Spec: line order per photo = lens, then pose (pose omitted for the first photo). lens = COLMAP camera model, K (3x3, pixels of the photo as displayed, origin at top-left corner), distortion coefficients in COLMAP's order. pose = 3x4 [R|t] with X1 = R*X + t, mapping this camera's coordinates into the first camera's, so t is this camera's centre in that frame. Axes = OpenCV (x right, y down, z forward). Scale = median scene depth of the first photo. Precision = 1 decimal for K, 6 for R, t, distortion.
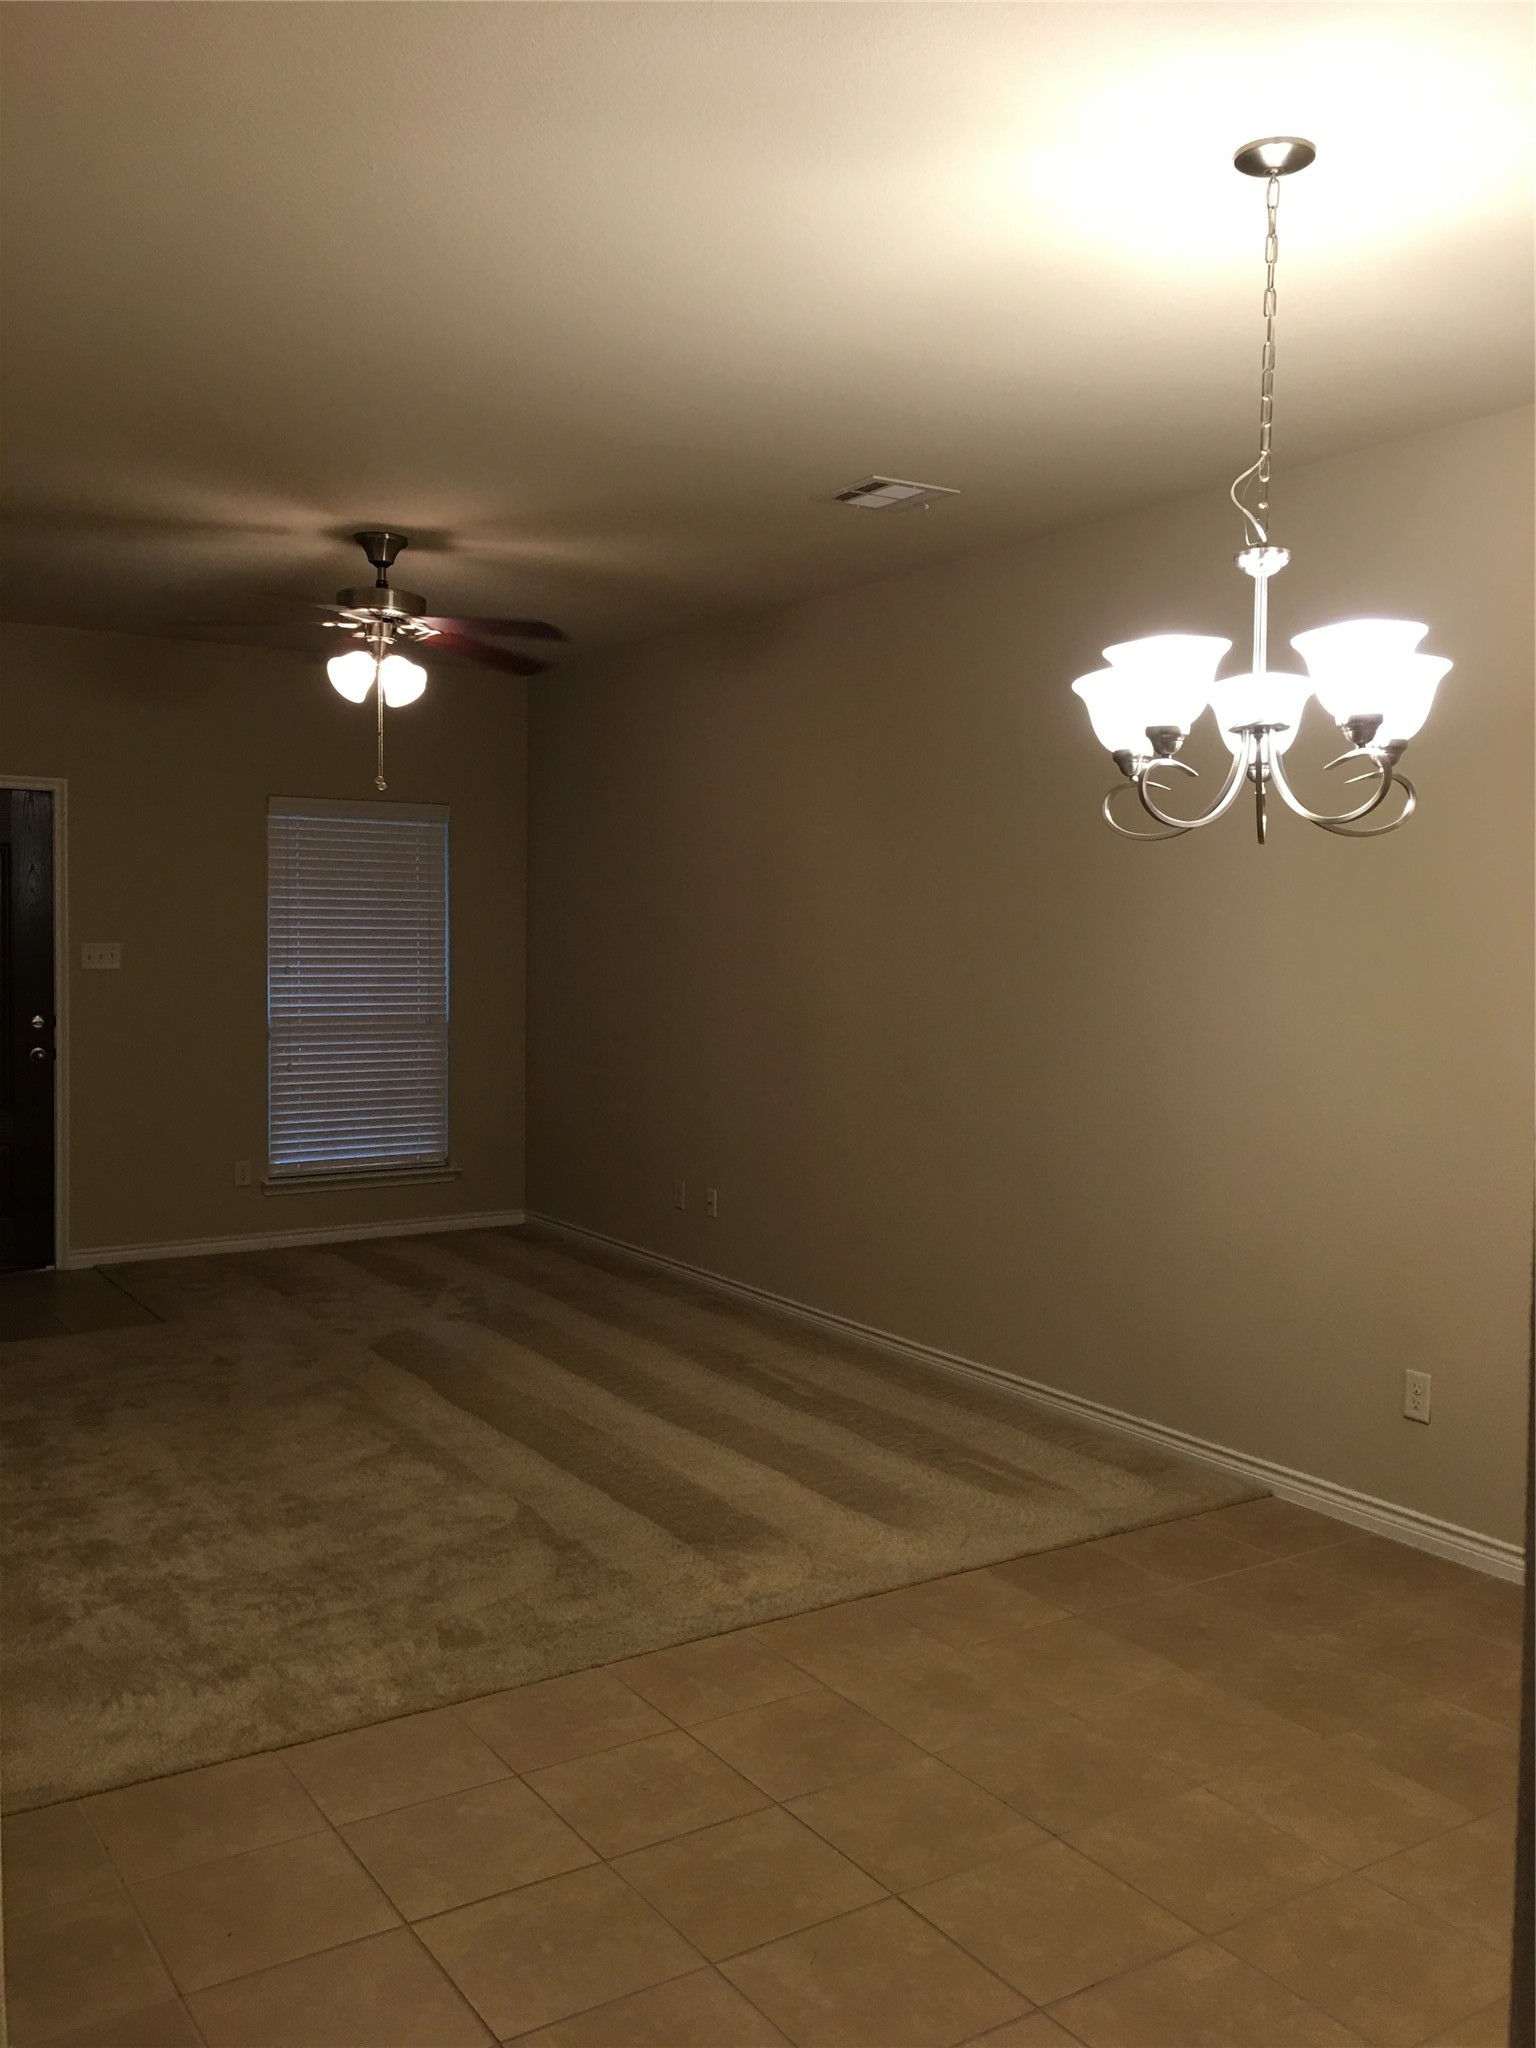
lens RADIAL K [[1740.5, 0, 769.0], [0, 1740.5, 1070.1], [0, 0, 1]] dist [0.070812, -0.005168]
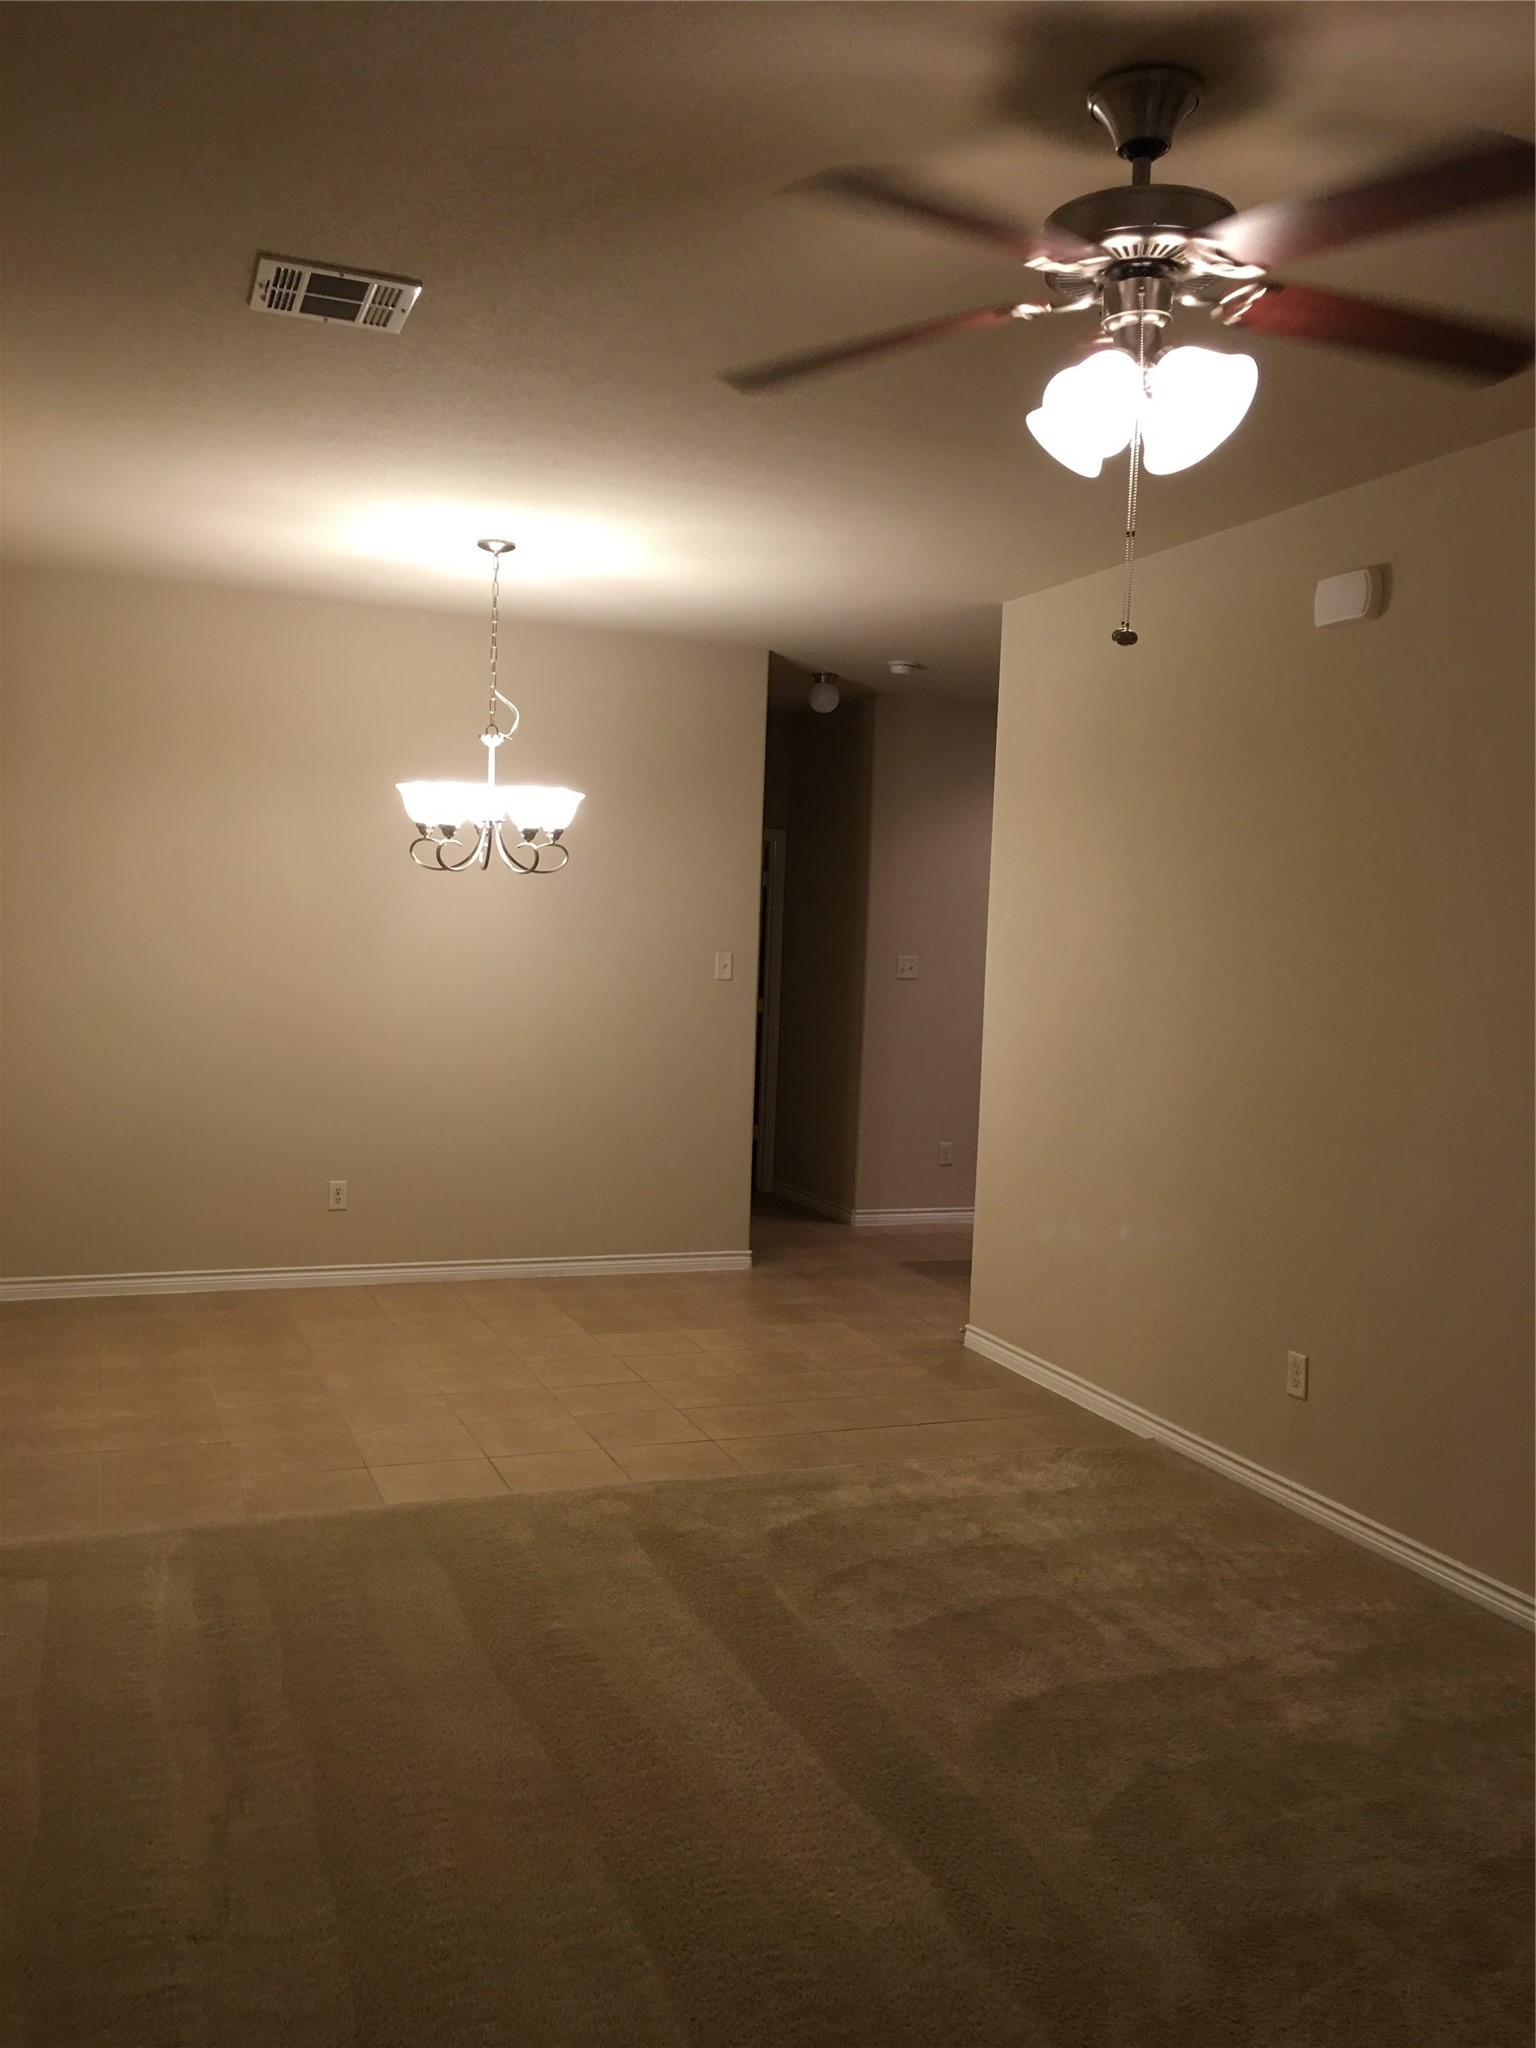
lens RADIAL K [[1740.5, 0, 769.0], [0, 1740.5, 1070.1], [0, 0, 1]] dist [0.070812, -0.005168]
pose [[0.909776, 0.016492, 0.414772, -0.264037], [-0.010748, 0.999811, -0.016181, 0.125071], [-0.414961, 0.010263, 0.909782, -0.980272]]
